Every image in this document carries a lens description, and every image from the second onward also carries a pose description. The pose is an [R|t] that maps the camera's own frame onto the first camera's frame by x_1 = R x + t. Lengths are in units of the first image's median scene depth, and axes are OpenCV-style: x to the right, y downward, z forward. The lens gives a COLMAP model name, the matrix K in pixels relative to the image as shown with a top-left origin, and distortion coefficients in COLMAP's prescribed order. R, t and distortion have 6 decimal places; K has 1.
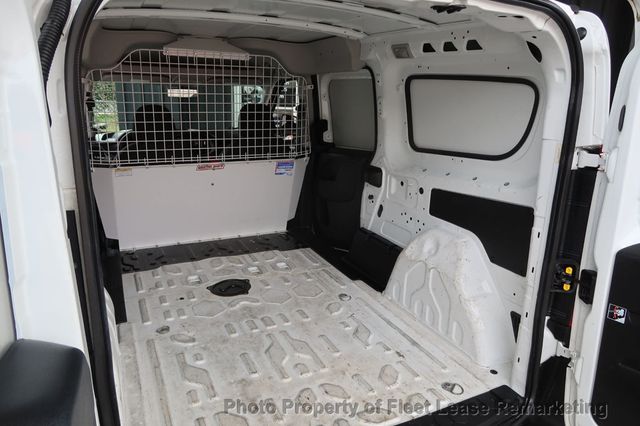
lens RADIAL K [[443.5, 0, 317.5], [0, 443.5, 211.3], [0, 0, 1]] dist [-0.032804, 0.014607]
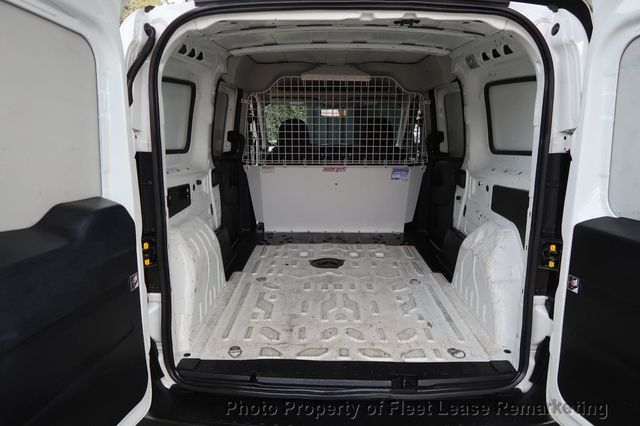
lens RADIAL K [[443.5, 0, 316.2], [0, 443.5, 211.1], [0, 0, 1]] dist [-0.032804, 0.014607]
pose [[0.894079, 0.067646, -0.442772, 0.319378], [-0.097851, 0.994151, -0.045703, 0.091366], [0.437090, 0.084188, 0.895469, -0.125021]]
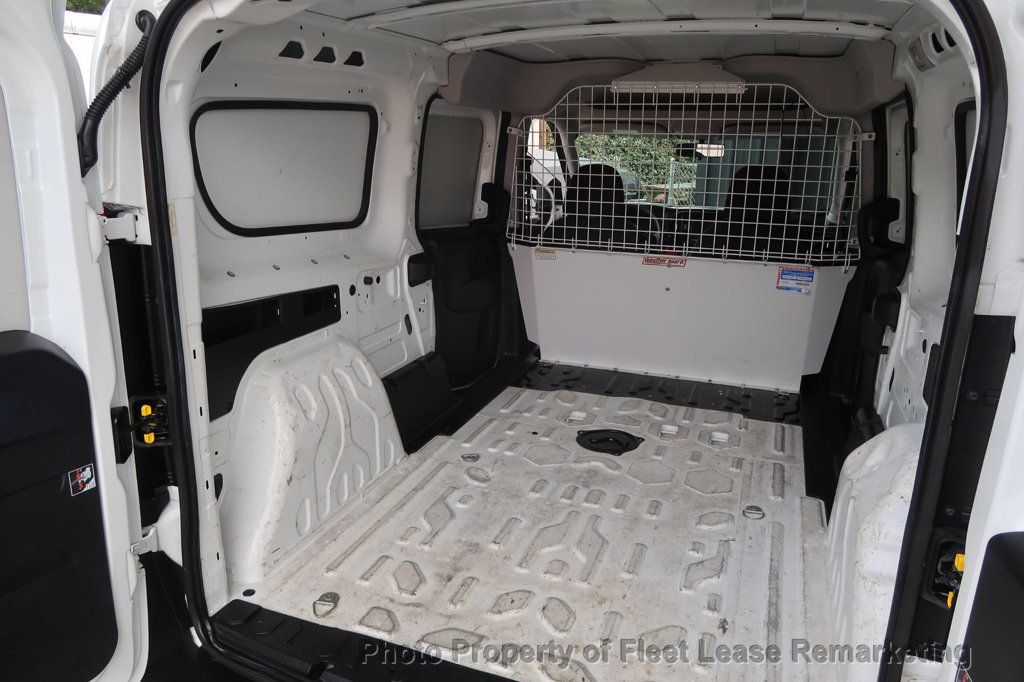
lens RADIAL K [[709.6, 0, 505.5], [0, 709.6, 337.4], [0, 0, 1]] dist [-0.032804, 0.014607]
pose [[0.686826, 0.178425, -0.704581, 0.426881], [-0.187288, 0.980110, 0.065631, -0.019639], [0.702278, 0.086883, 0.706582, 0.140713]]
